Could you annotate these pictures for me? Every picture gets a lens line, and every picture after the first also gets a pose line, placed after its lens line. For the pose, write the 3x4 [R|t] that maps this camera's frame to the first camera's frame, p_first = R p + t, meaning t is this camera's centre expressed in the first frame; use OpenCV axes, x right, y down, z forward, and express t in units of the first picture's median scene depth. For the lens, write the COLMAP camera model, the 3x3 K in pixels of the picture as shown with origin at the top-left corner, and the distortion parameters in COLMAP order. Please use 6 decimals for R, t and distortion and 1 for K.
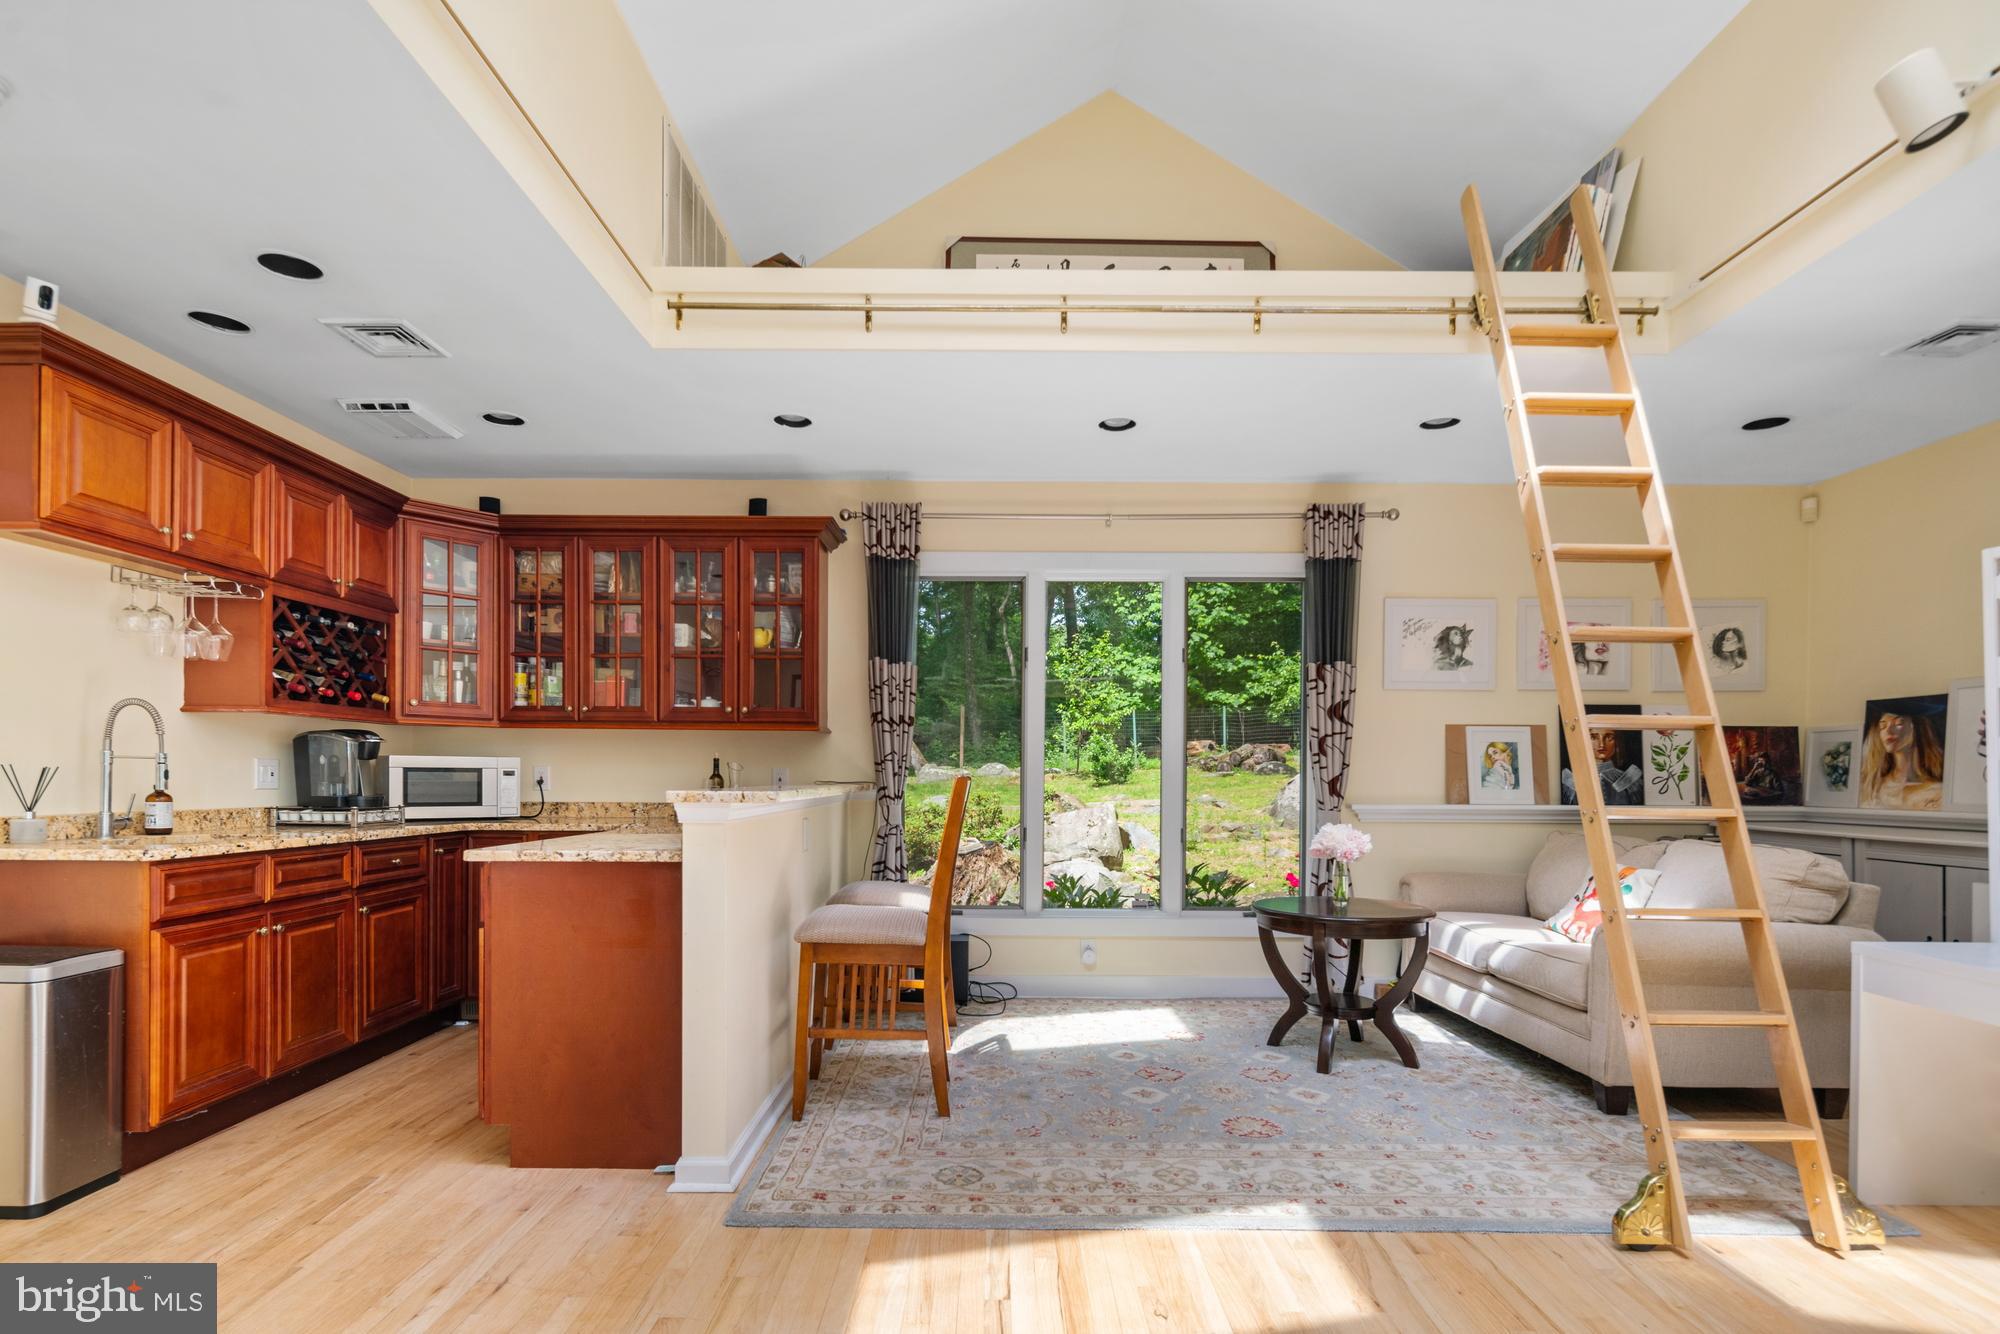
lens RADIAL K [[972.6, 0, 997.3], [0, 972.6, 778.9], [0, 0, 1]] dist [0.008765, -0.006335]
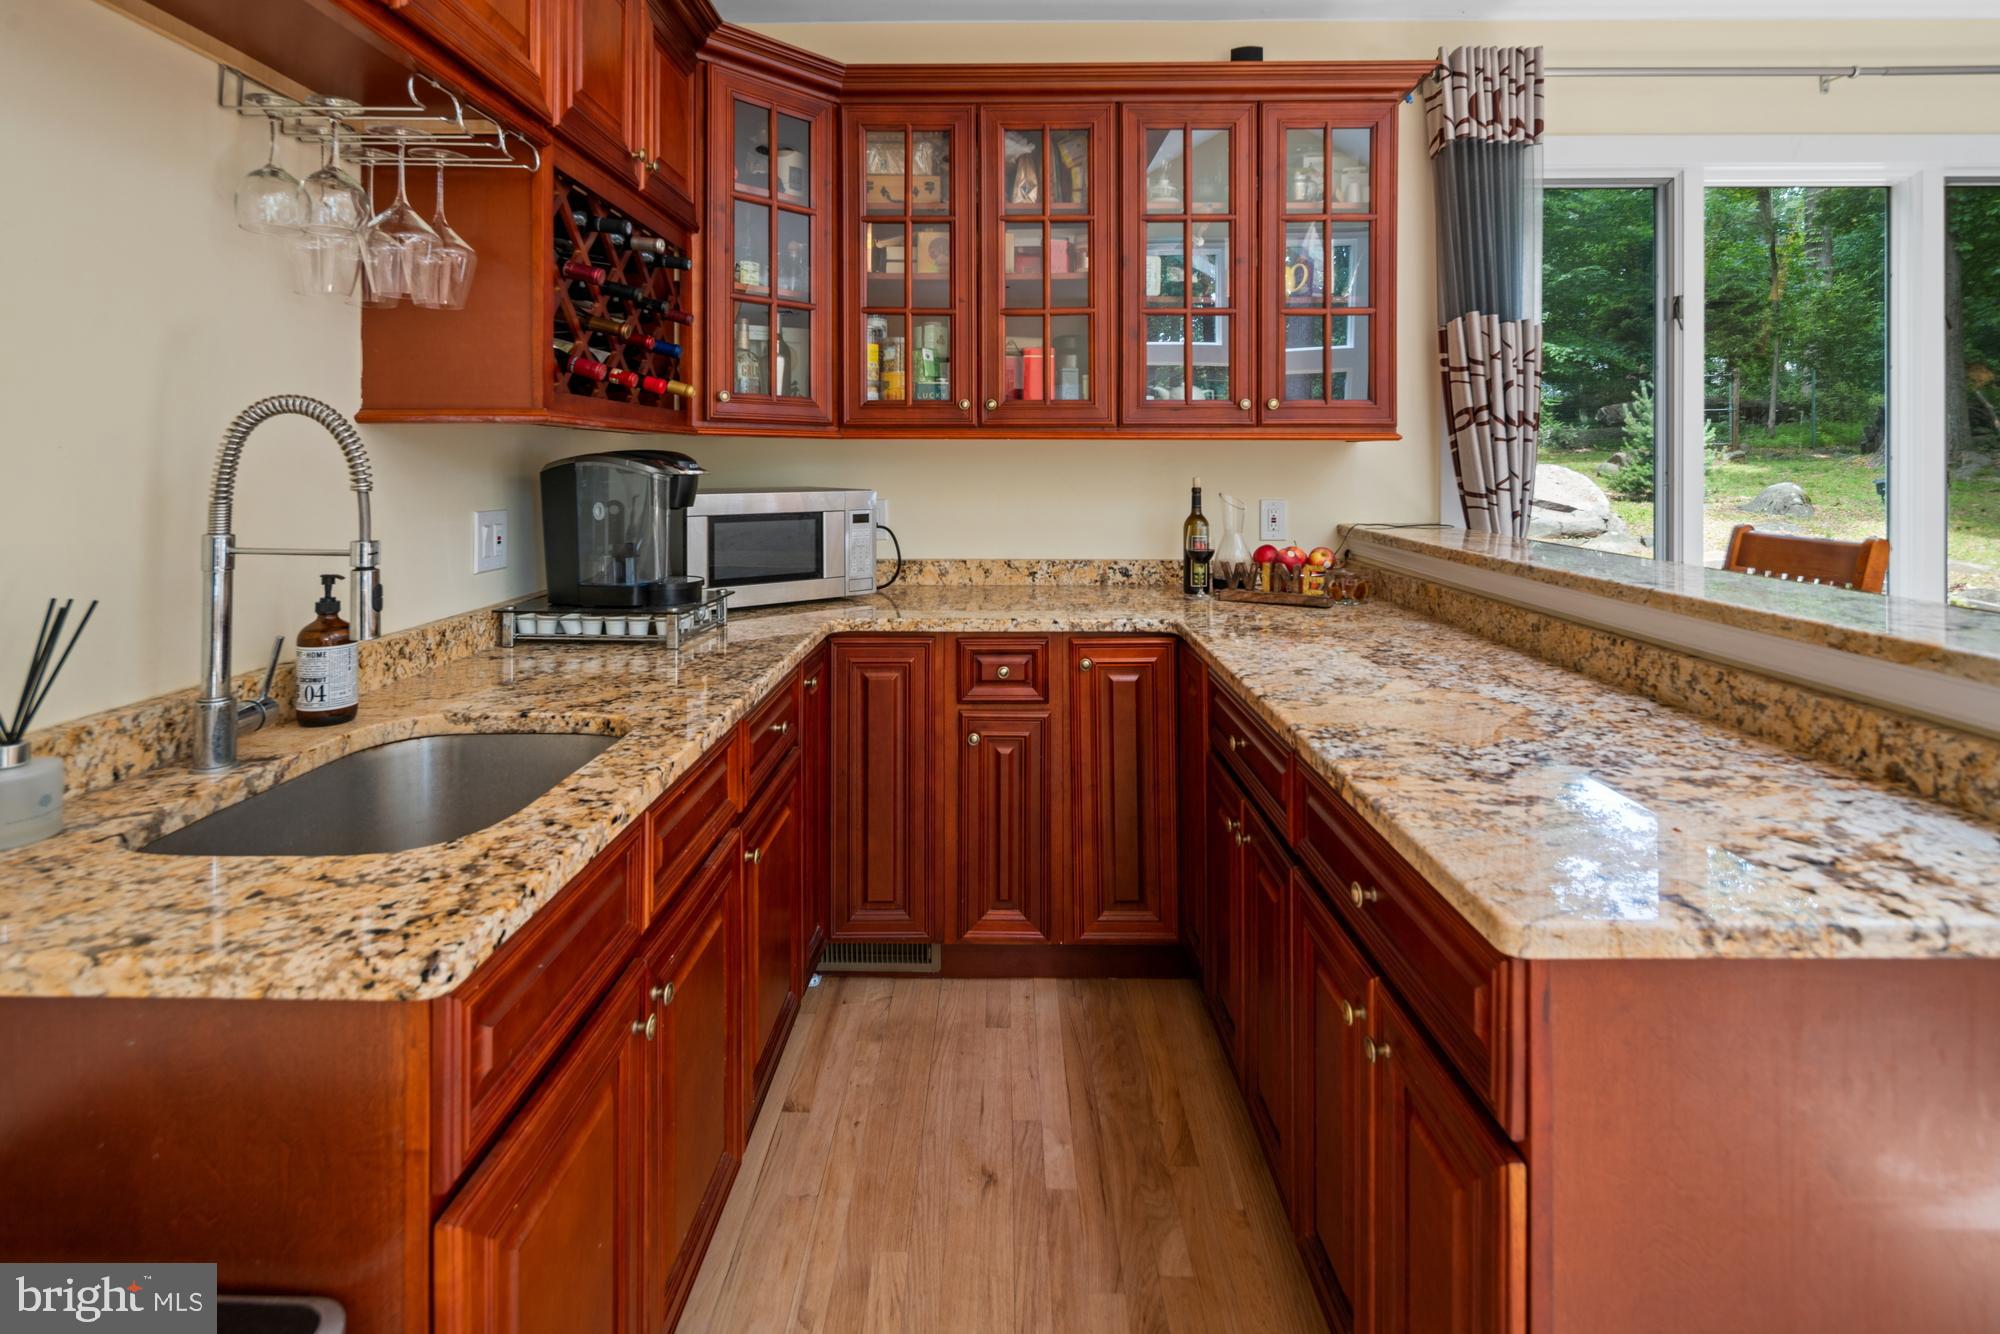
lens RADIAL K [[972.6, 0, 989.9], [0, 972.6, 453.1], [0, 0, 1]] dist [0.008765, -0.006335]
pose [[0.999956, -0.006939, -0.006387, -0.470271], [0.006868, 0.999915, -0.011102, -0.041562], [0.006463, 0.011058, 0.999918, 0.479545]]
